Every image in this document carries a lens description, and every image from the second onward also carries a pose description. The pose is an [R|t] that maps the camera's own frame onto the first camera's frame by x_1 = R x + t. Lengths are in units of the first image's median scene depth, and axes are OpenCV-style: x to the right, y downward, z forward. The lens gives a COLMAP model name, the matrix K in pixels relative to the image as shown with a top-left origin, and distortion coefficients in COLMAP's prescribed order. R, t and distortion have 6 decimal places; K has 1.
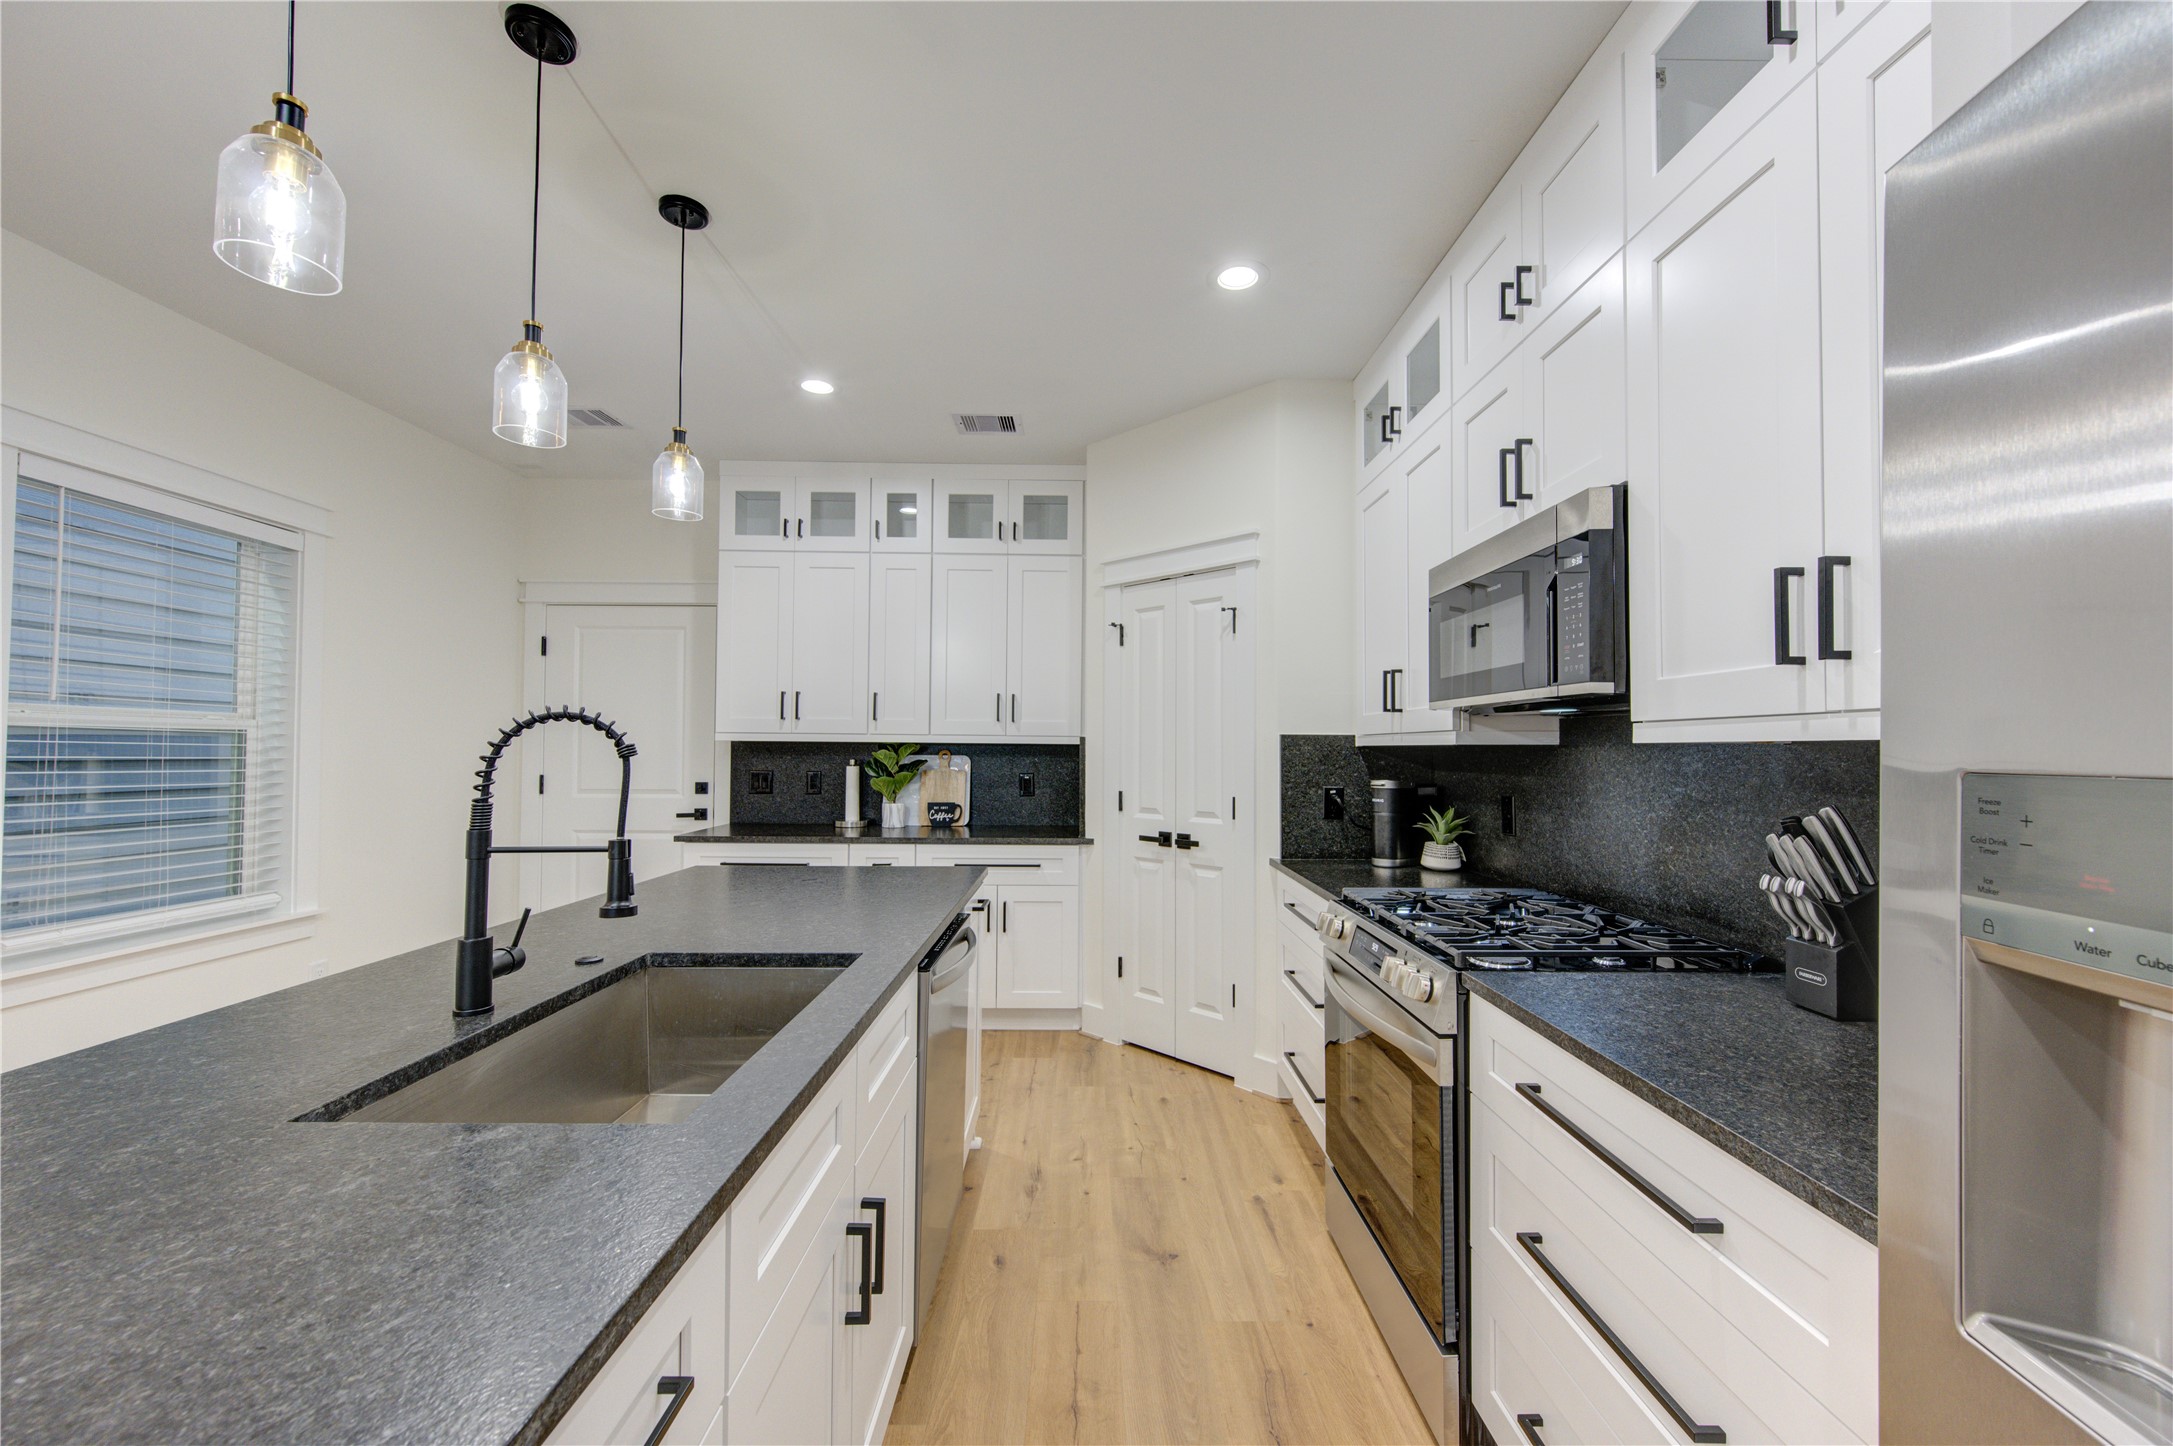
lens RADIAL K [[861.7, 0, 1075.5], [0, 861.7, 727.9], [0, 0, 1]] dist [-0.000035, -0.000922]
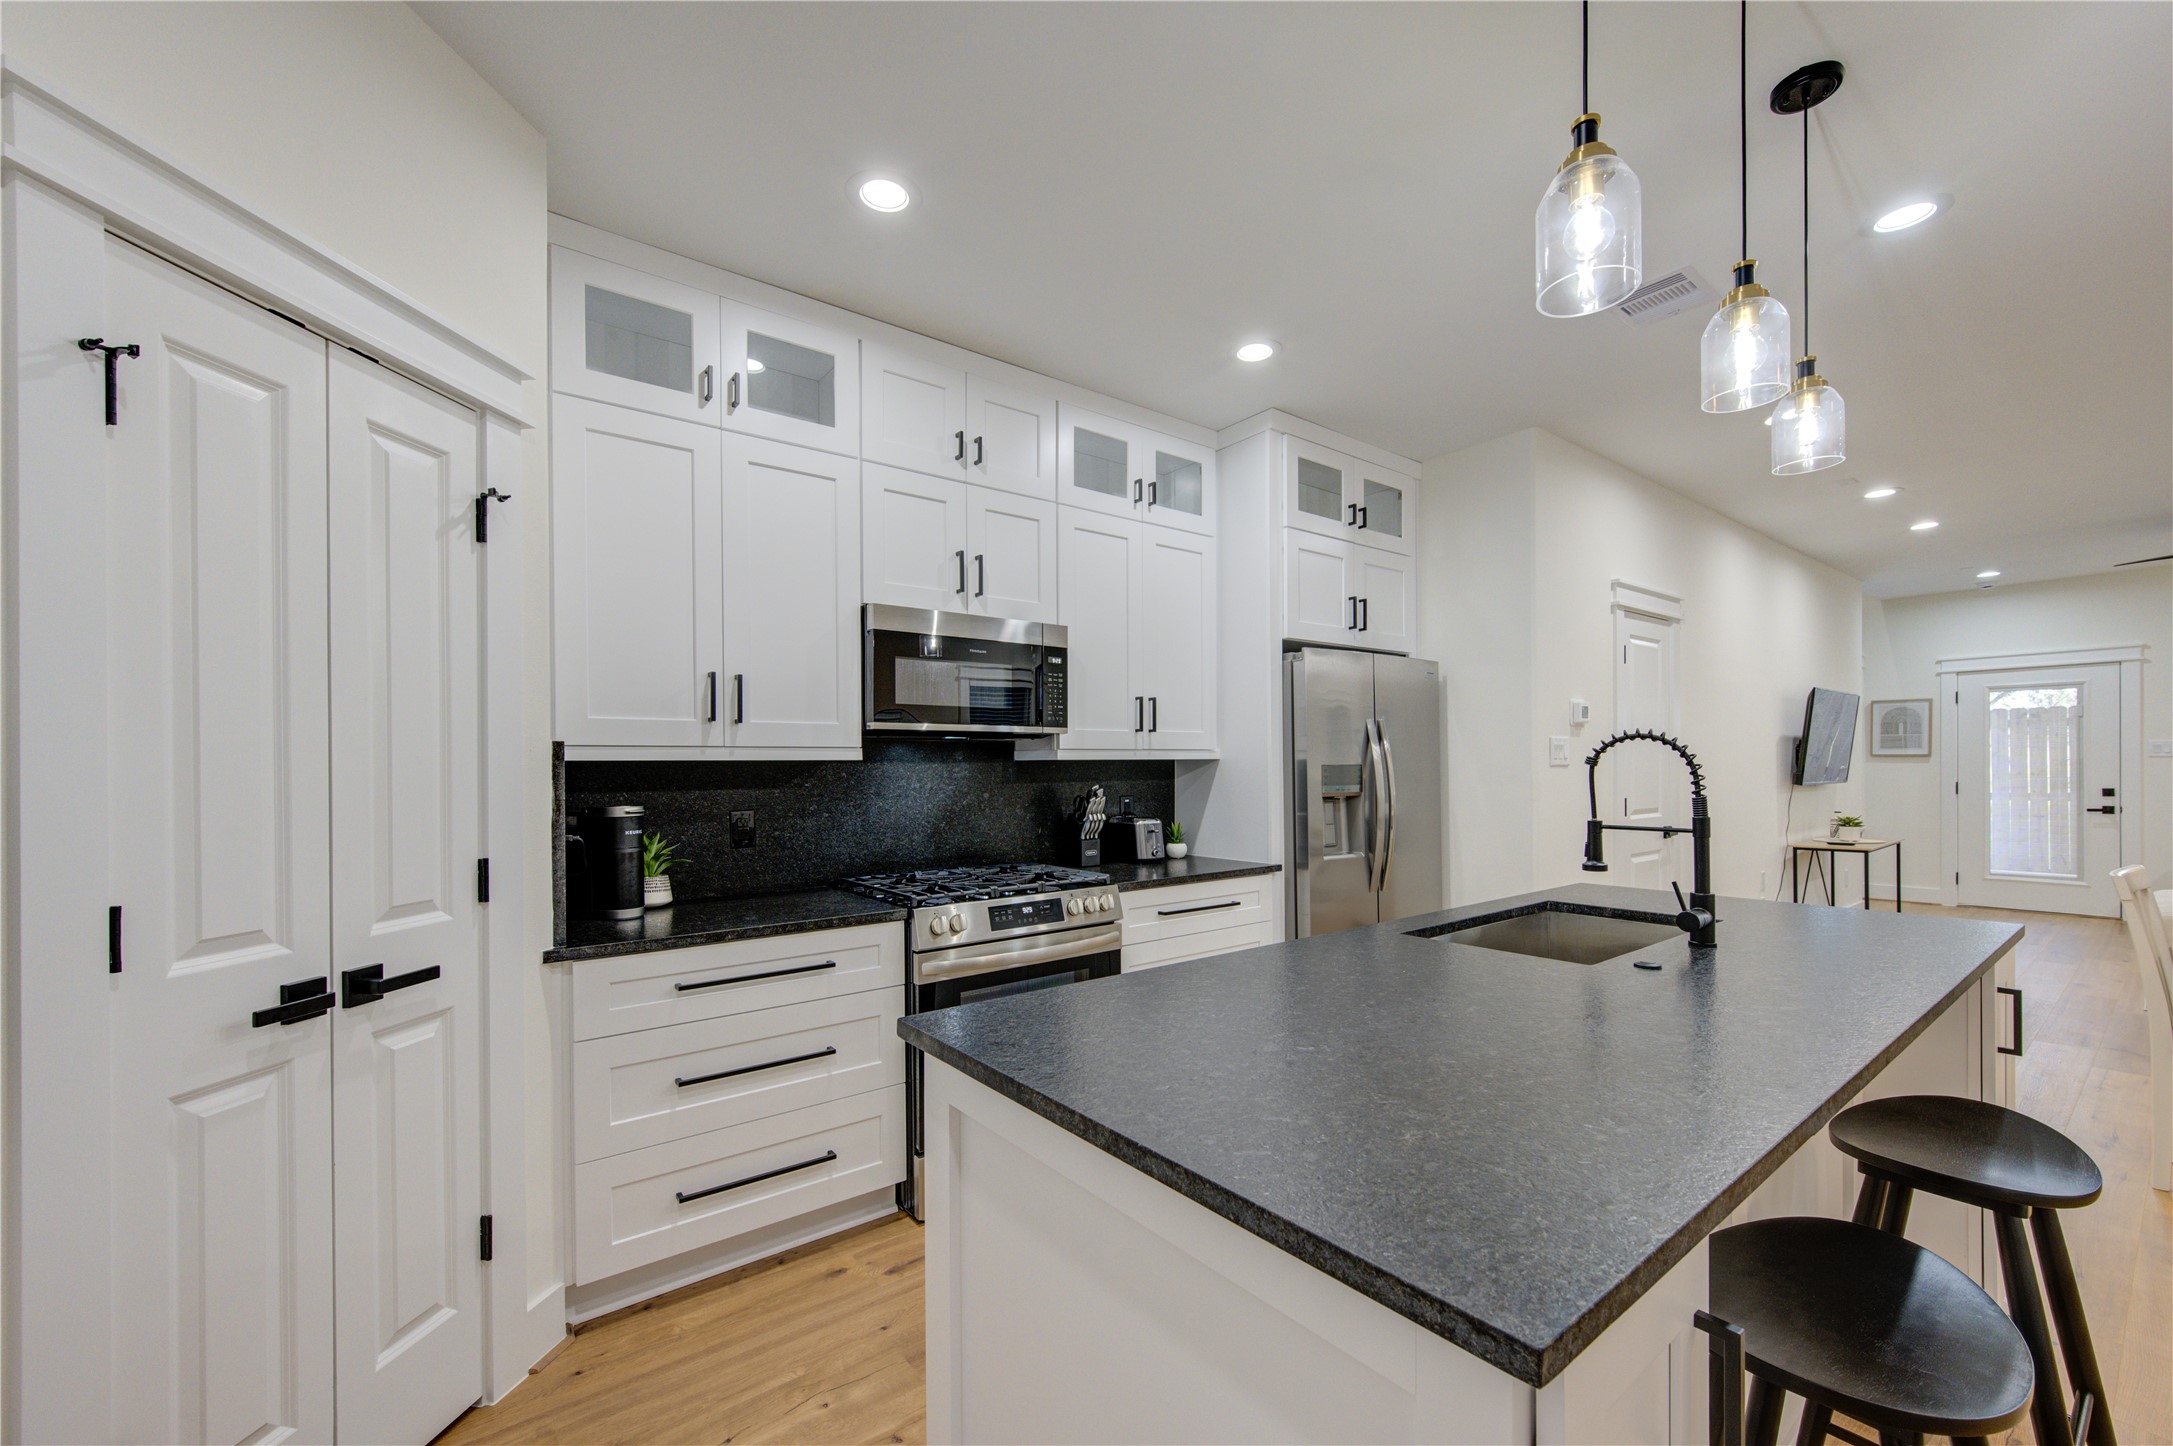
lens RADIAL K [[861.7, 0, 1077.9], [0, 861.7, 771.4], [0, 0, 1]] dist [-0.000035, -0.000922]
pose [[-0.616147, -0.005152, 0.787615, -0.440099], [-0.014261, 0.999888, -0.004615, 0.024832], [-0.787502, -0.014076, -0.616151, 1.026811]]
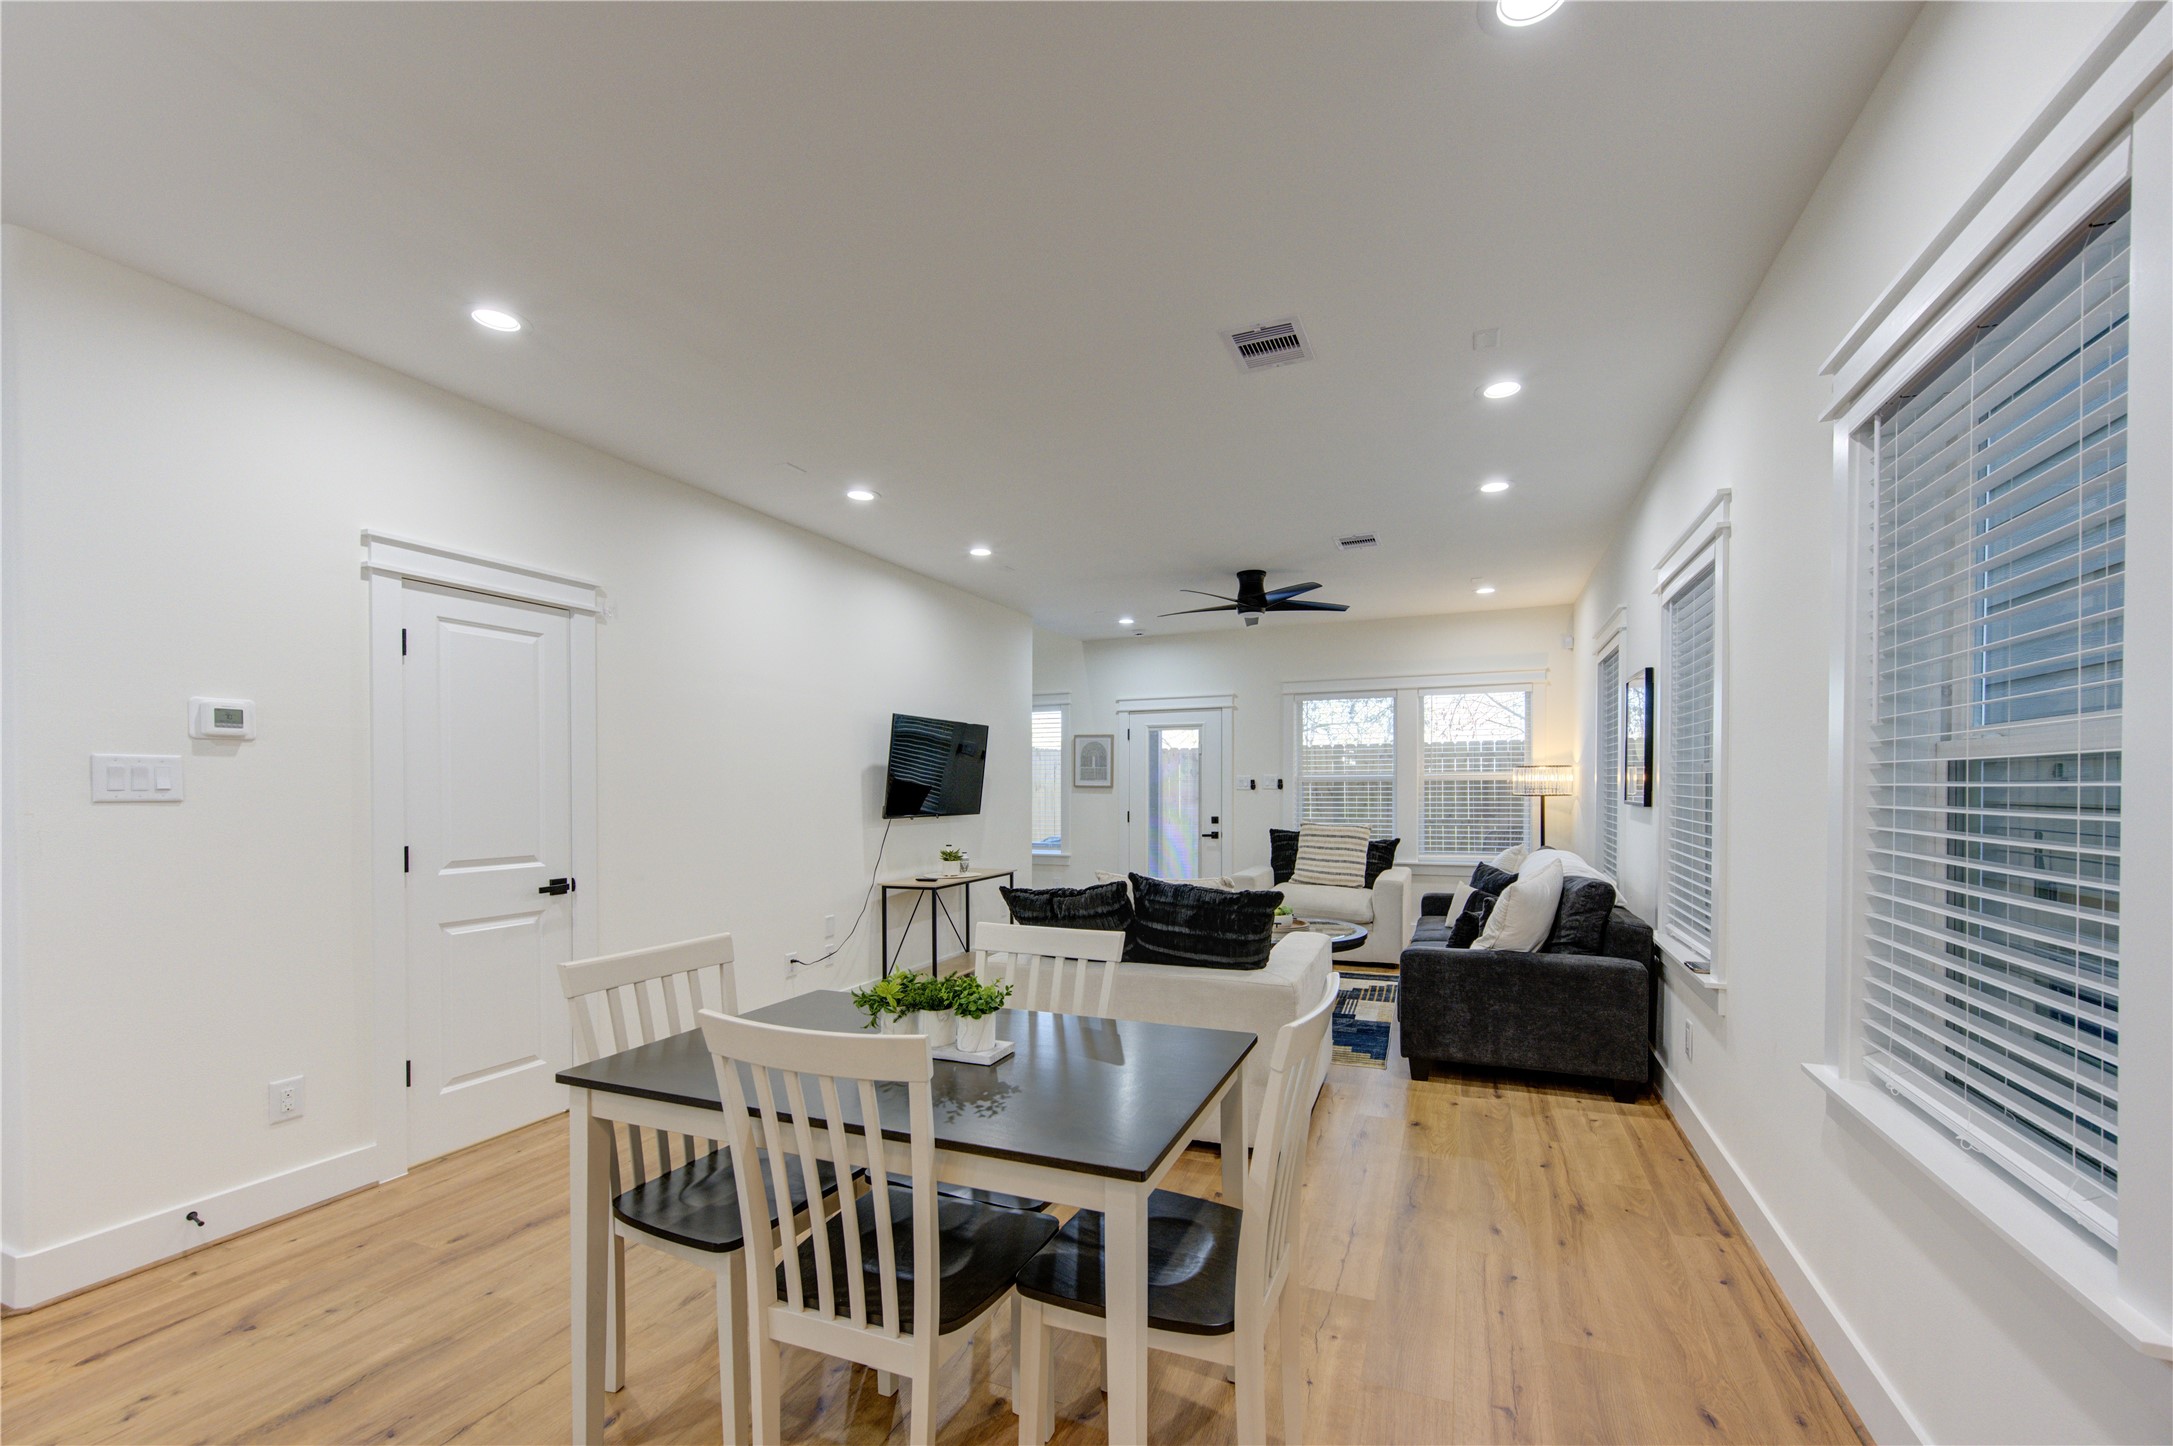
lens RADIAL K [[861.7, 0, 1128.5], [0, 861.7, 810.6], [0, 0, 1]] dist [-0.000035, -0.000922]
pose [[-0.935176, -0.011493, 0.353996, -0.931231], [-0.010709, 0.999934, 0.004175, -0.001101], [-0.354021, 0.000114, -0.935238, 0.200401]]
